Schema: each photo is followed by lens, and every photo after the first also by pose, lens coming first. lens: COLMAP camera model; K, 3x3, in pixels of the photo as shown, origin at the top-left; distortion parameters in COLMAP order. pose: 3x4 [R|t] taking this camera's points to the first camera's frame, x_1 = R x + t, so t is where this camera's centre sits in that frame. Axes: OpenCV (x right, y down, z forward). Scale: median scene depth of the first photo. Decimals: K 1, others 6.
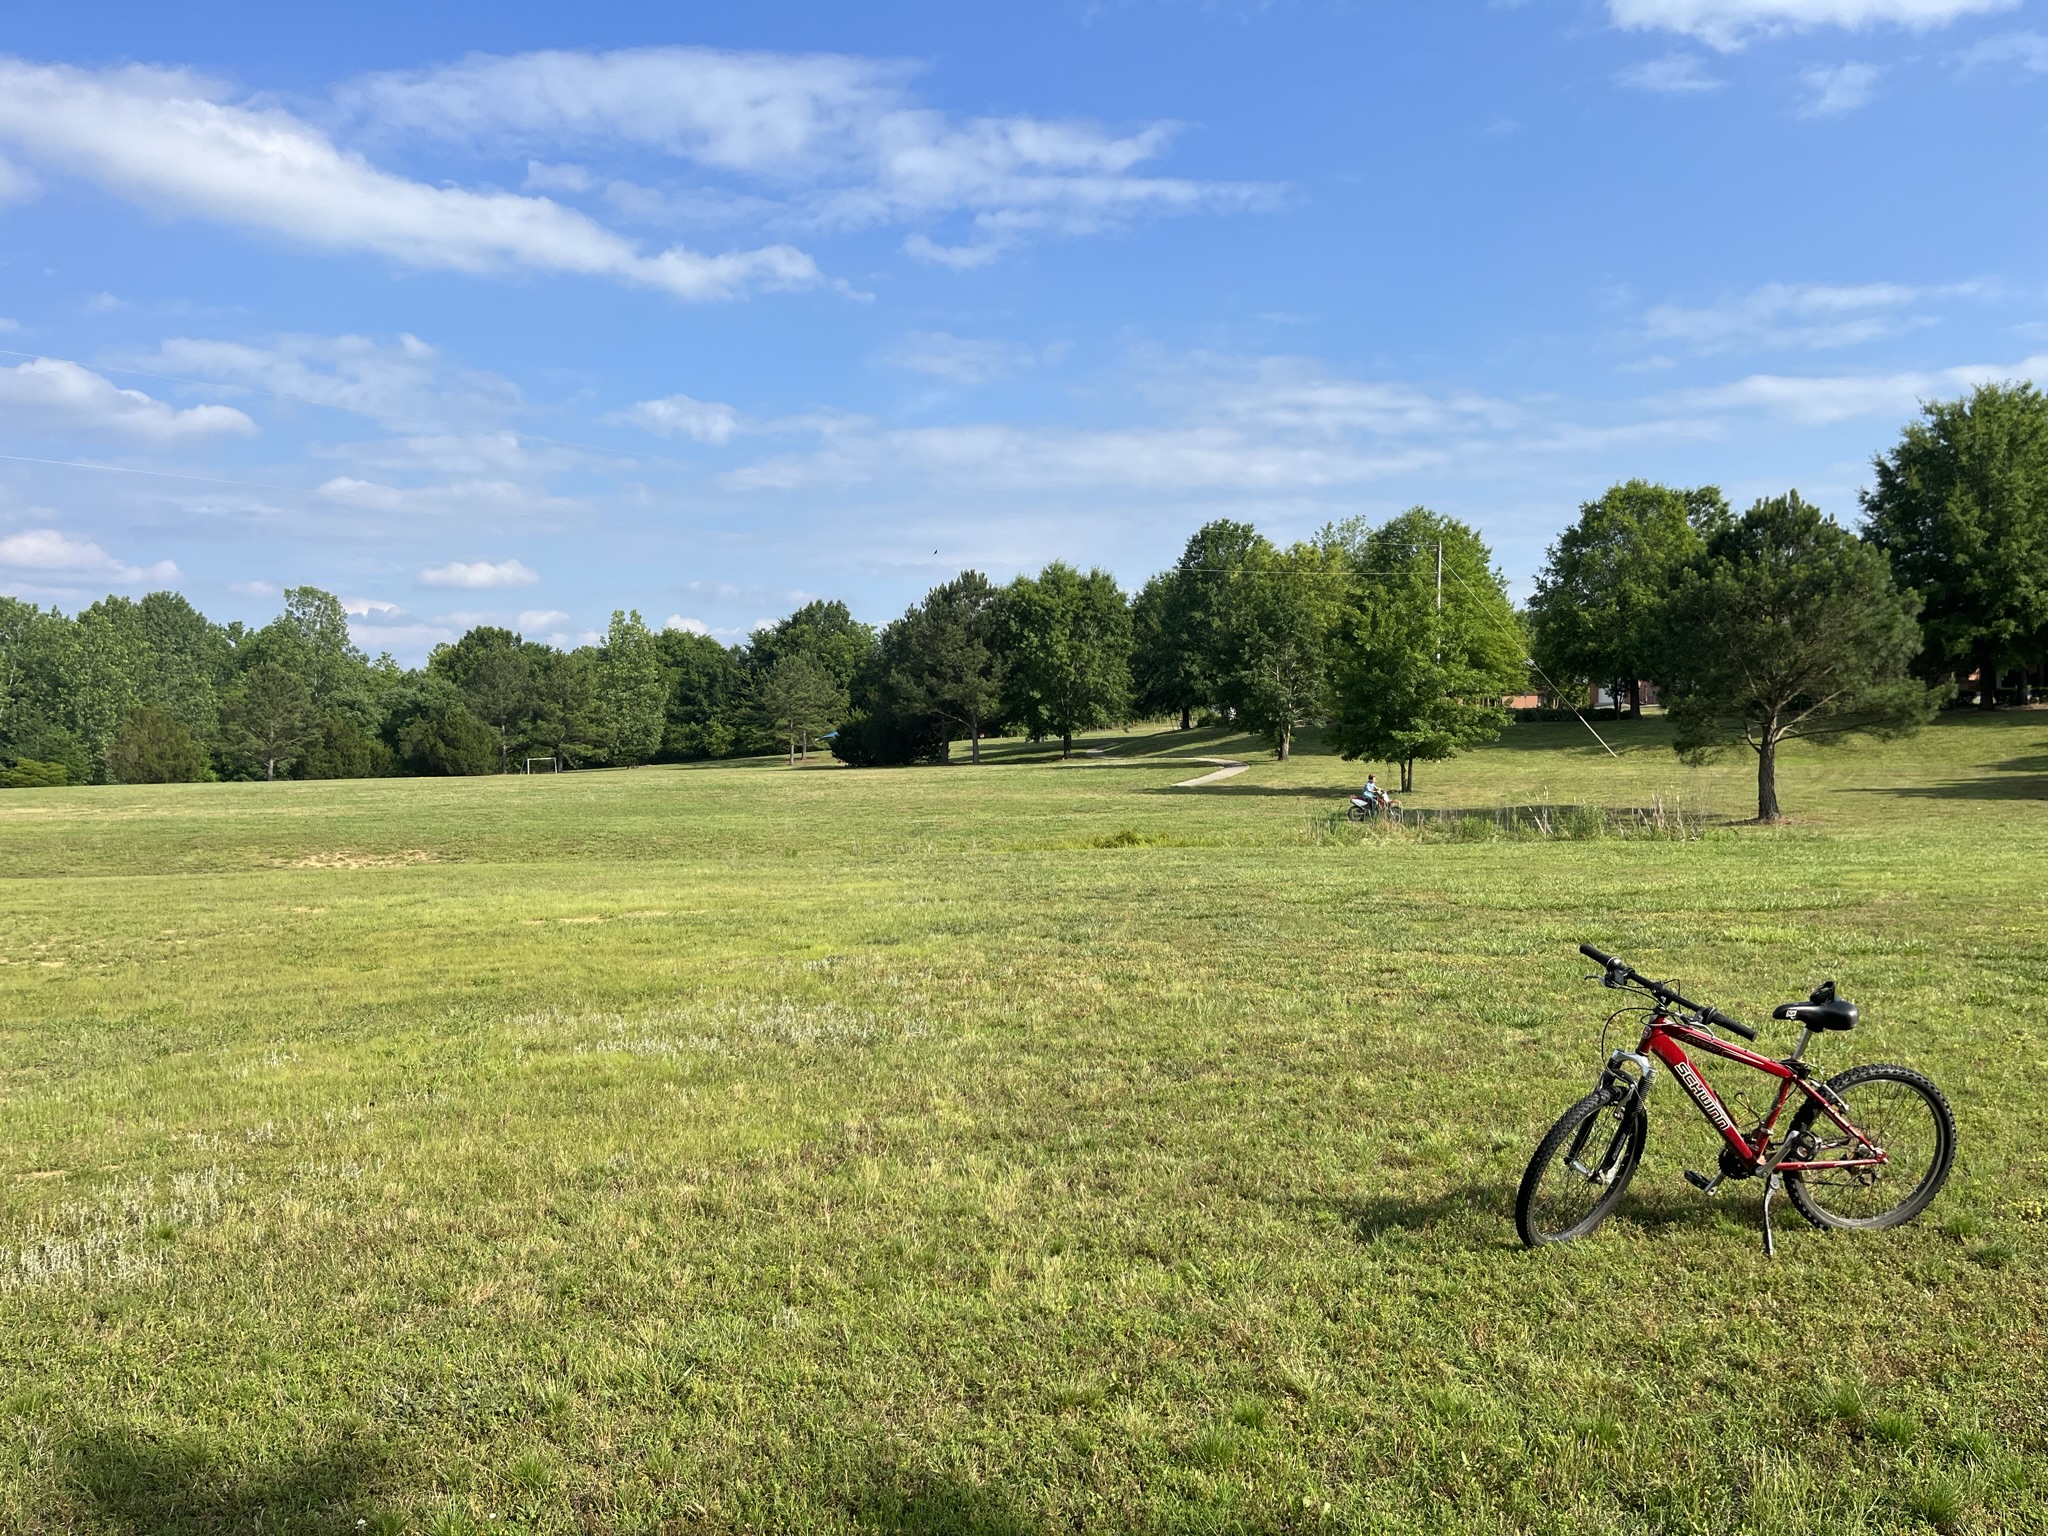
lens RADIAL K [[1547.9, 0, 1043.2], [0, 1547.9, 772.7], [0, 0, 1]] dist [0.068515, -0.092254]
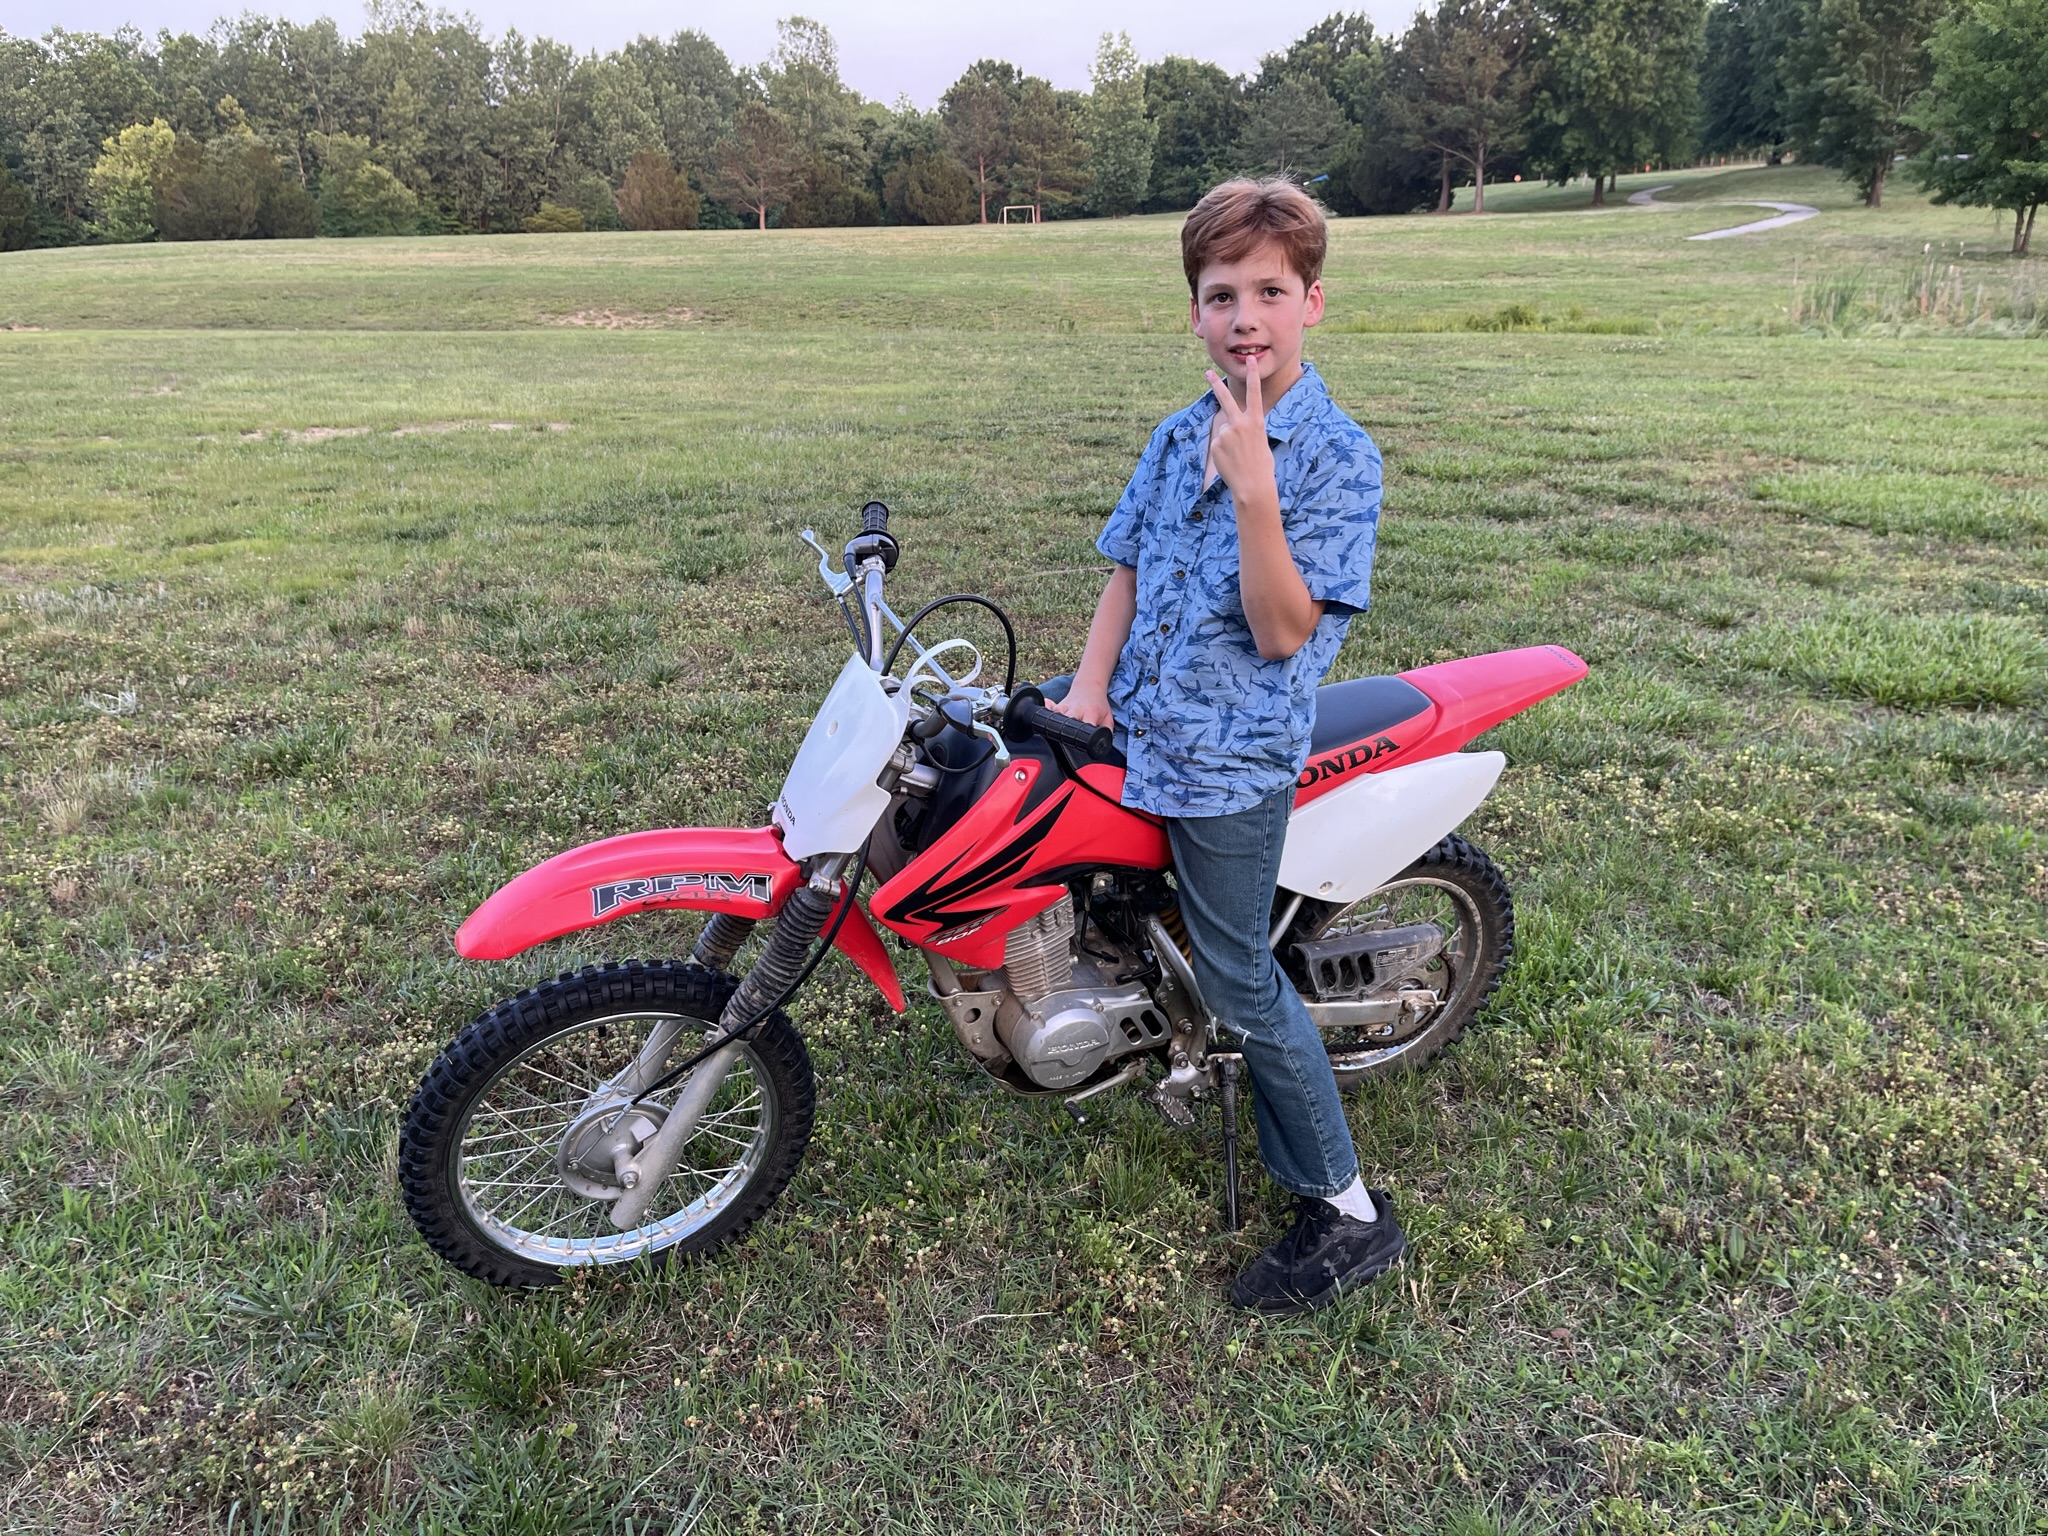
lens RADIAL K [[1547.9, 0, 1019.5], [0, 1547.9, 747.8], [0, 0, 1]] dist [0.068515, -0.092254]
pose [[0.937280, 0.116607, -0.328496, 0.059071], [-0.006447, 0.948026, 0.318128, 0.002113], [0.348518, -0.296057, 0.889317, 0.132272]]
